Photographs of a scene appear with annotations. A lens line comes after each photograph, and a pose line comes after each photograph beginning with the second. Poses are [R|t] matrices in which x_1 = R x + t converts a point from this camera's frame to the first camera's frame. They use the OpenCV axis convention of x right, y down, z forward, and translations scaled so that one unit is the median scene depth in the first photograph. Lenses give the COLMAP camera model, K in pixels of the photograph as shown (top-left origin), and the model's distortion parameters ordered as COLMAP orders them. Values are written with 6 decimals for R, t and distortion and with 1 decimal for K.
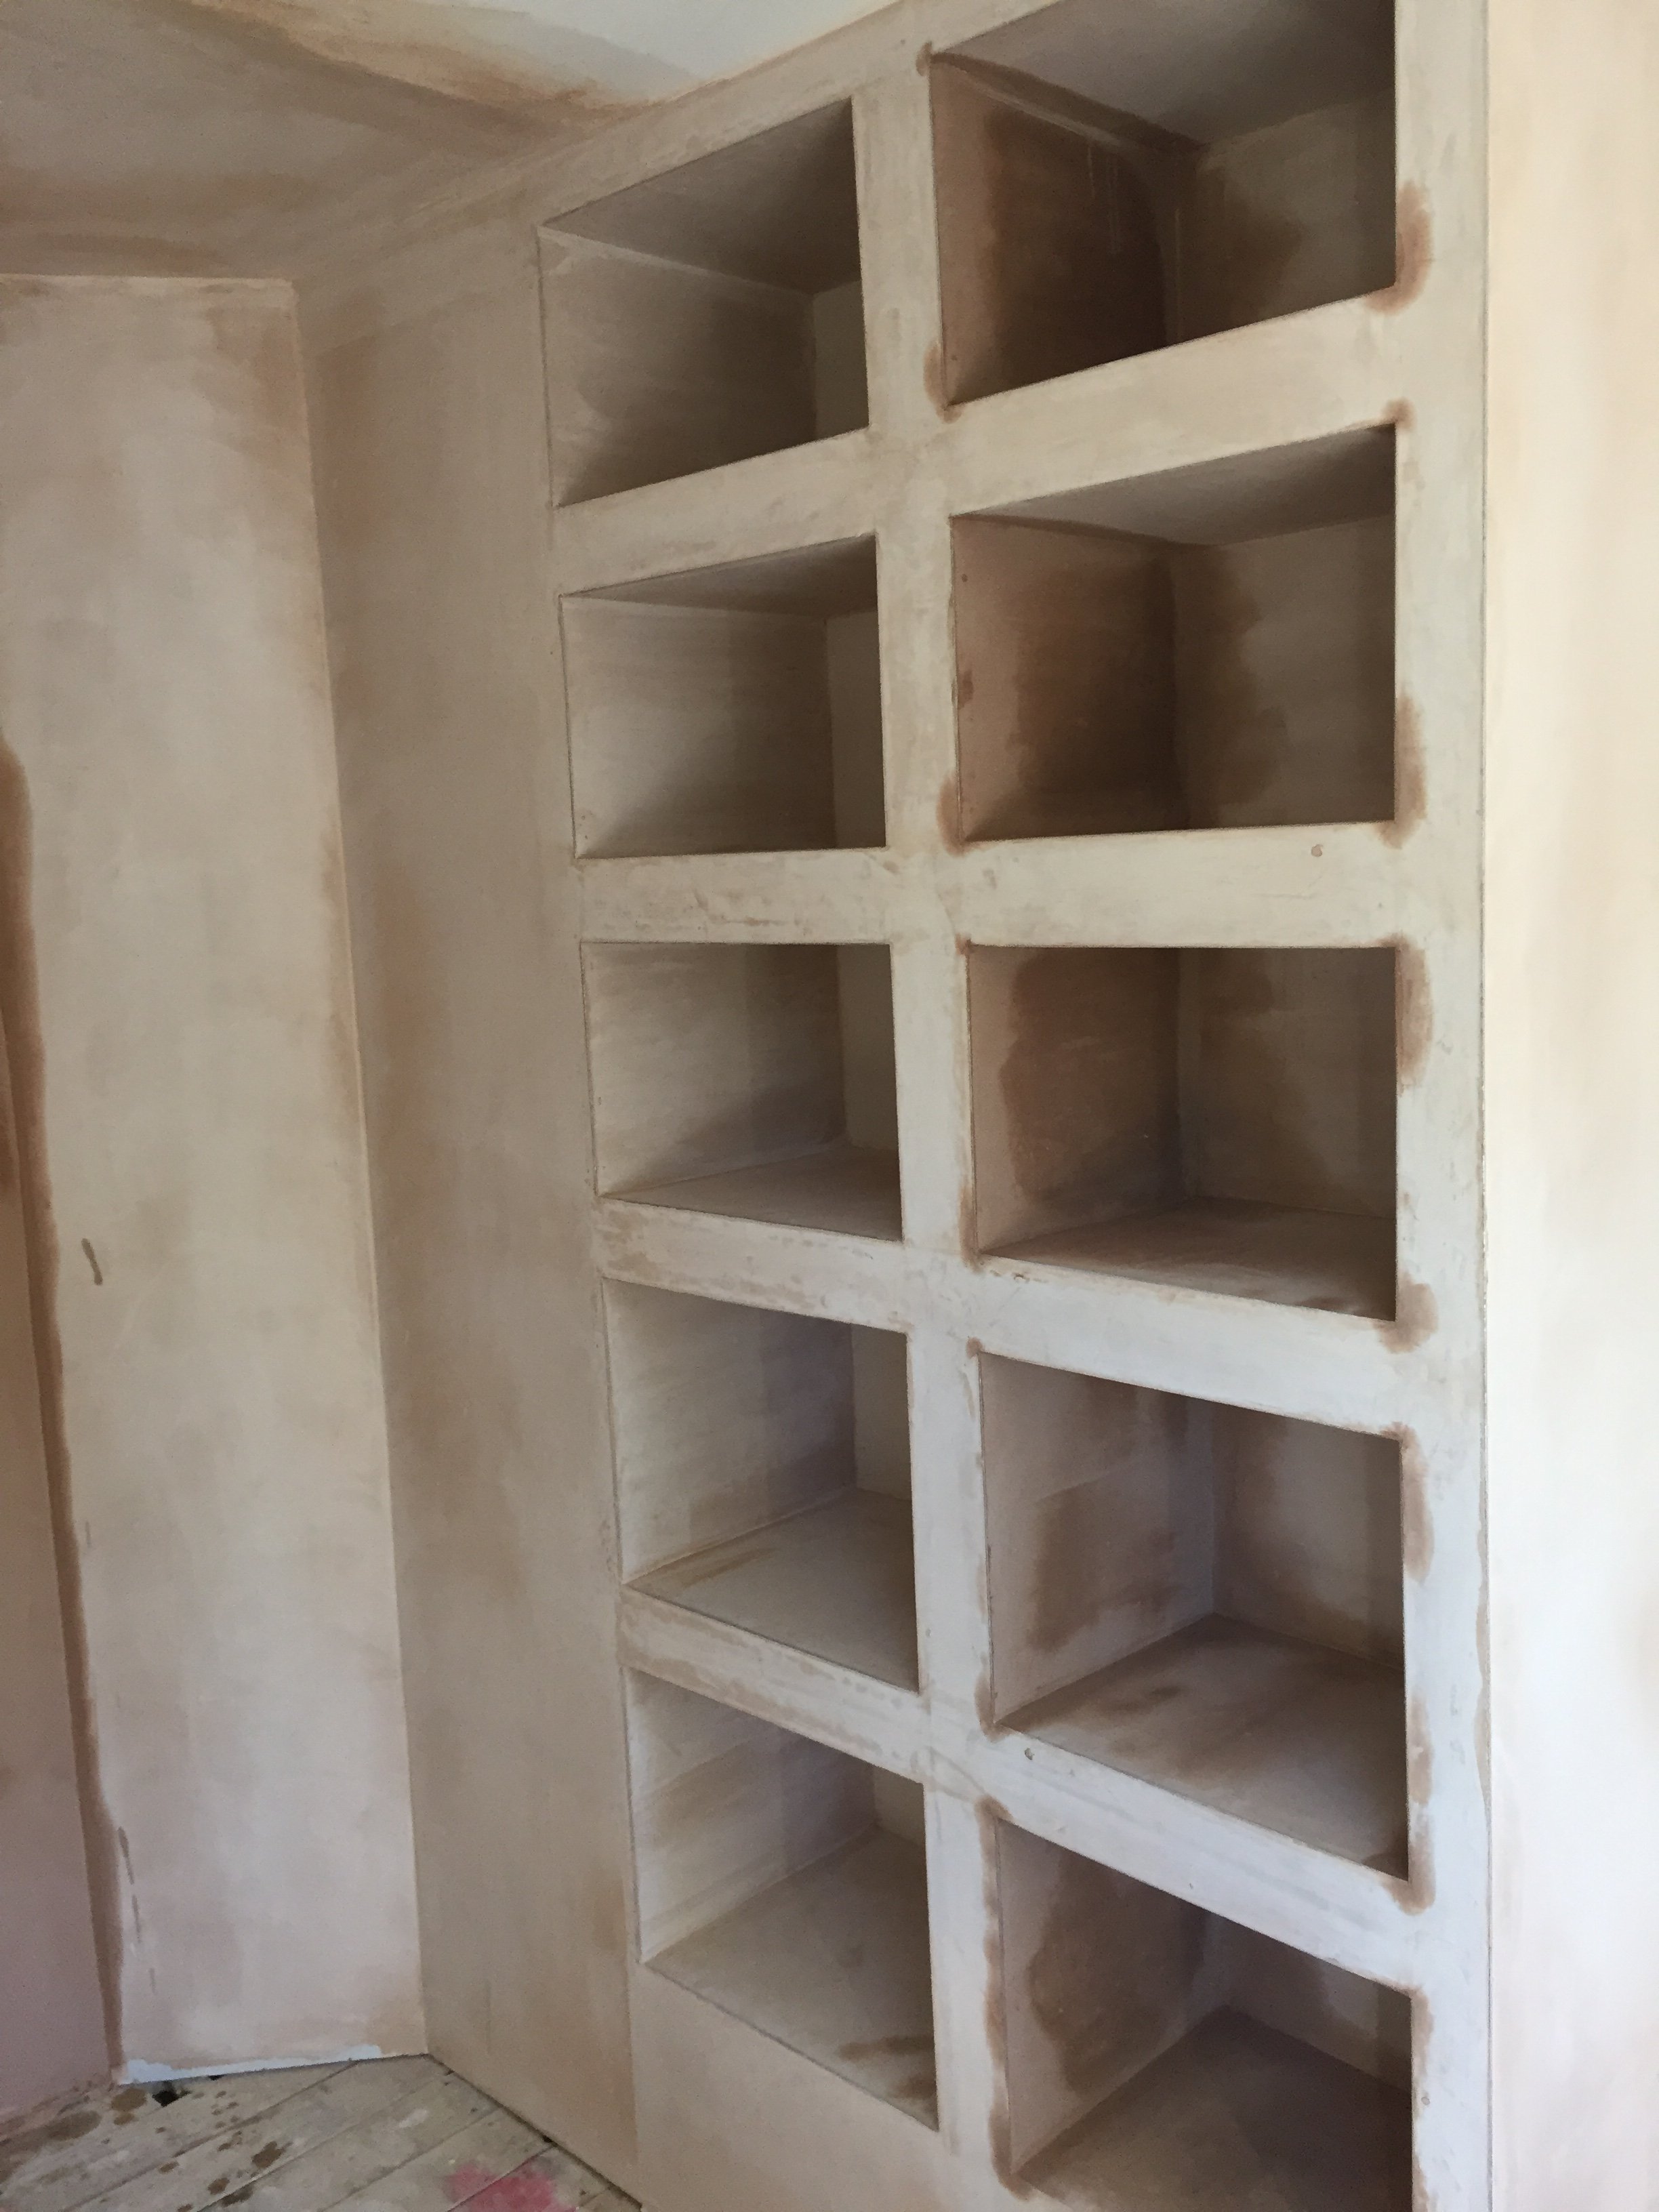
lens RADIAL K [[1890.7, 0, 833.2], [0, 1890.7, 1104.6], [0, 0, 1]] dist [0.063920, -0.094125]
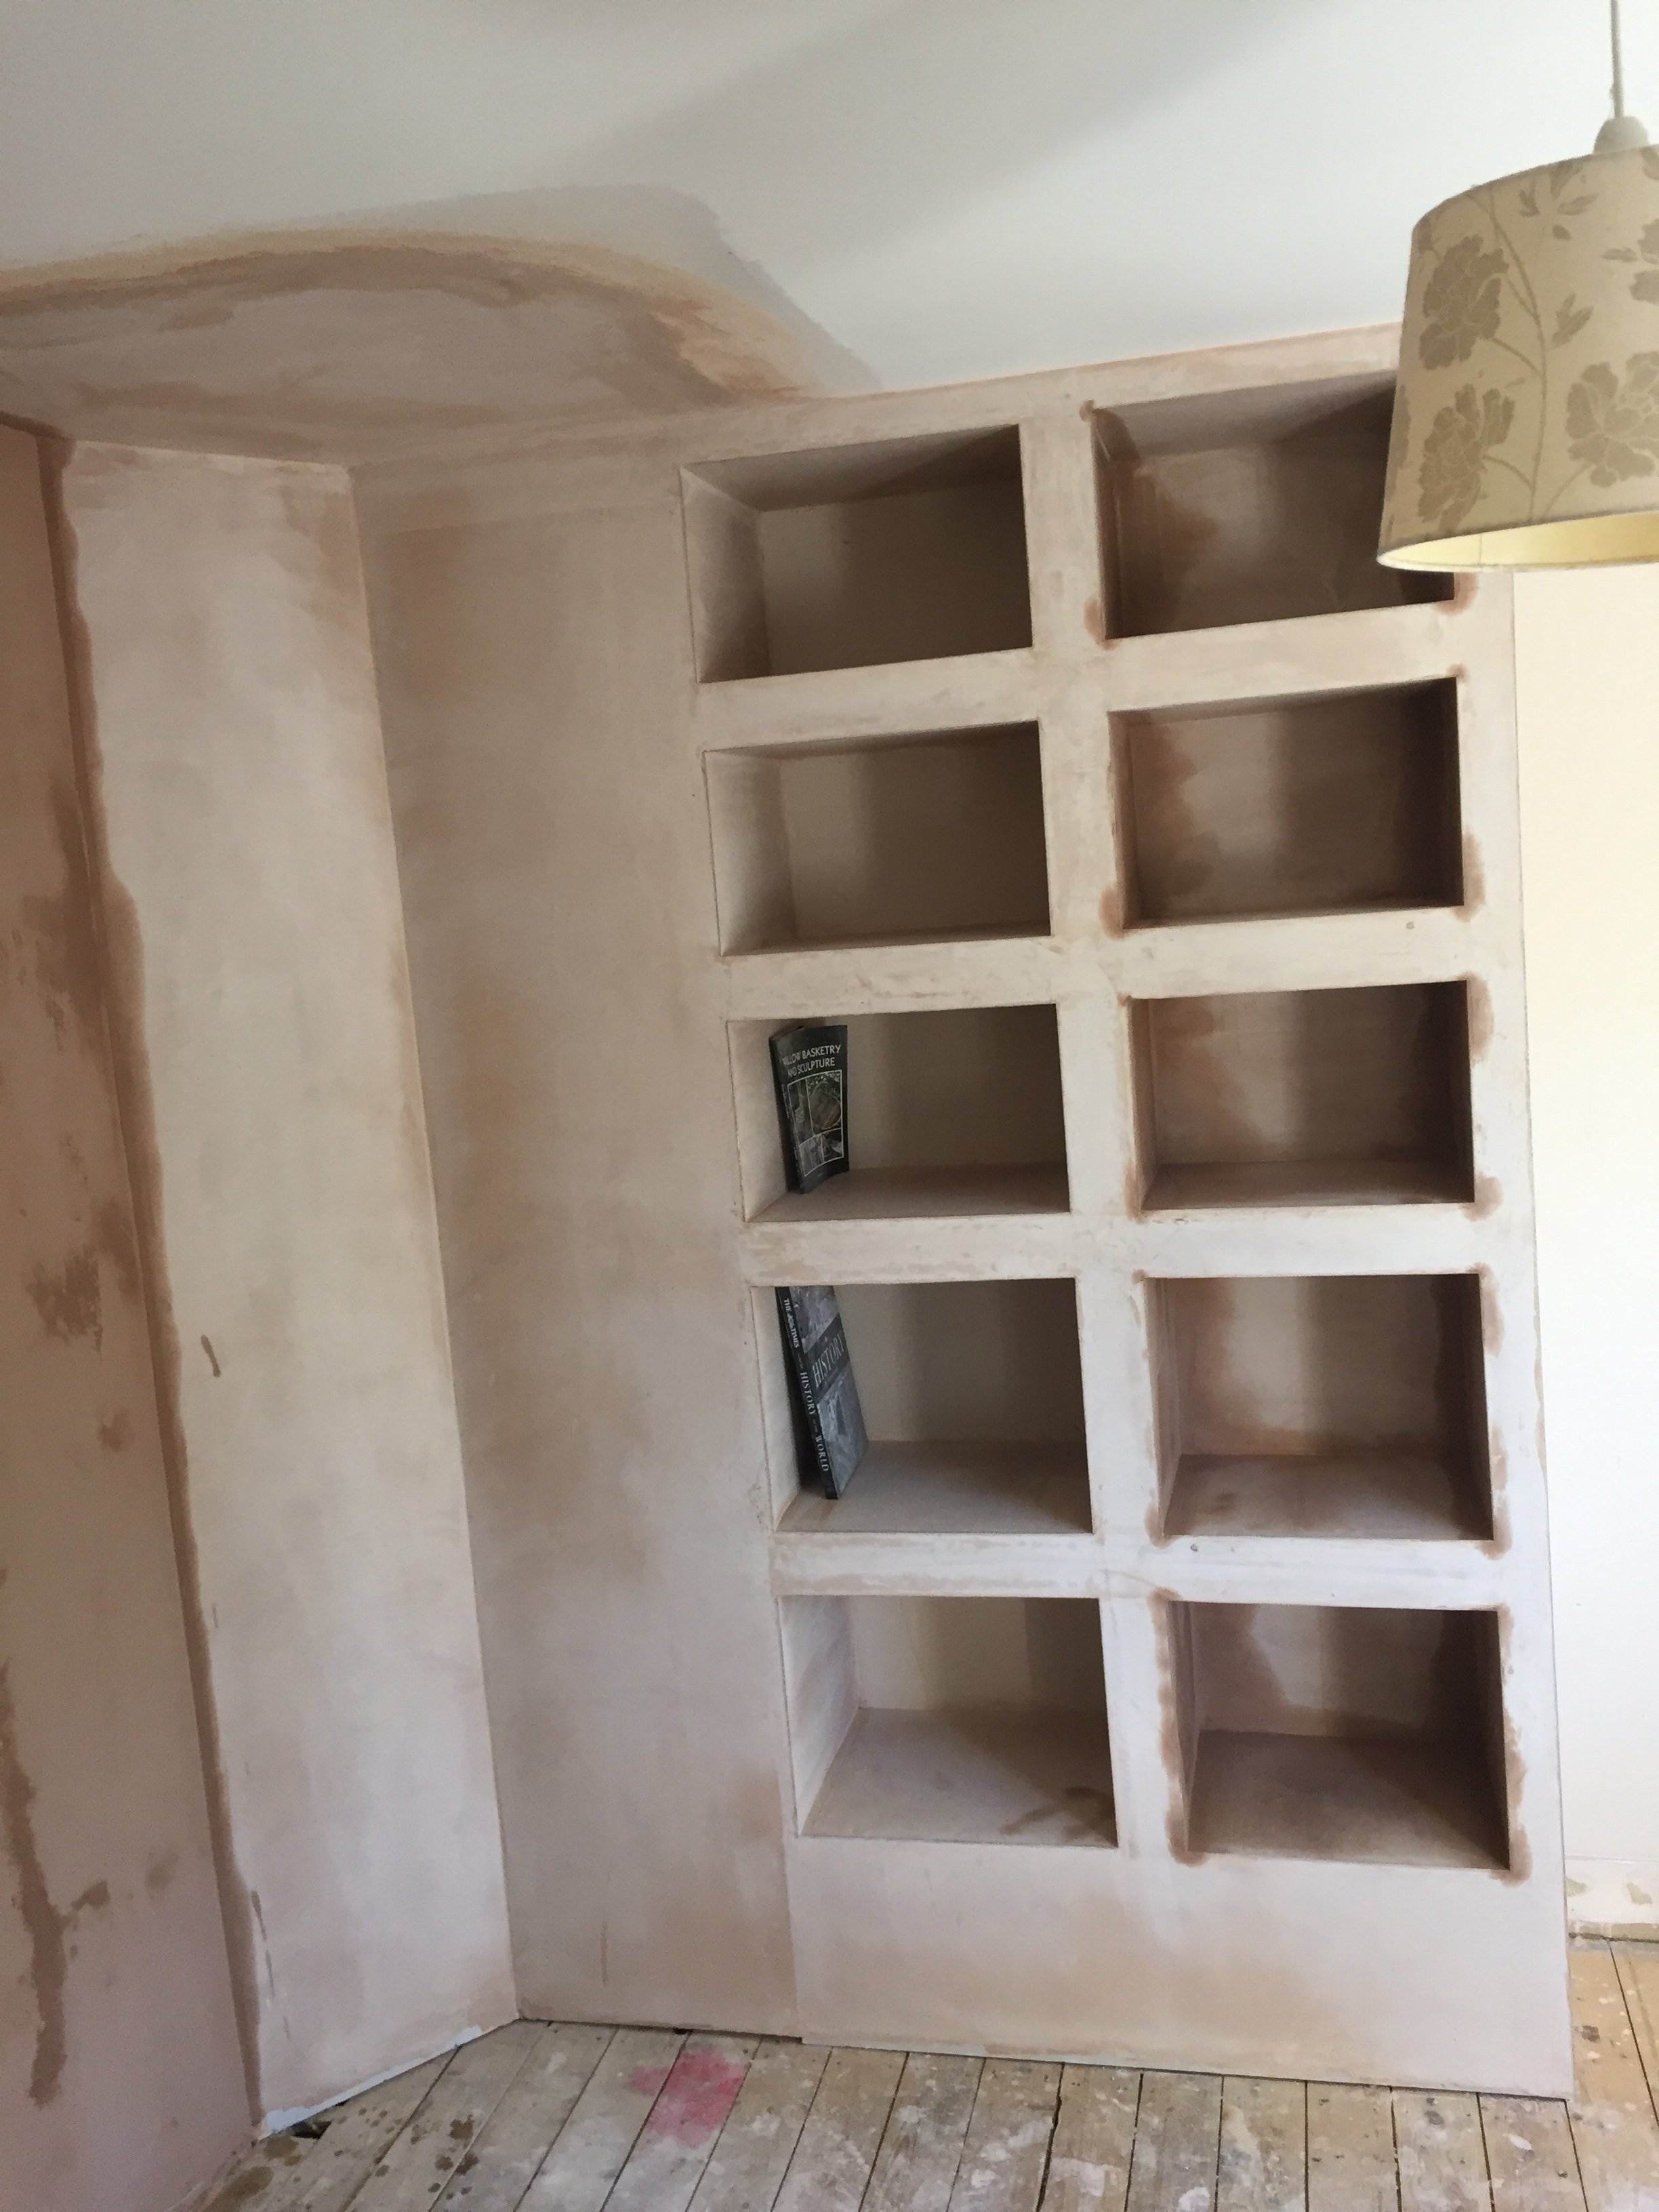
lens RADIAL K [[1890.7, 0, 829.7], [0, 1890.7, 1105.6], [0, 0, 1]] dist [0.063920, -0.094125]
pose [[0.859747, -0.091932, 0.502378, -0.734155], [0.108427, 0.994098, -0.003643, -0.018748], [-0.499077, 0.057604, 0.864641, -0.123811]]
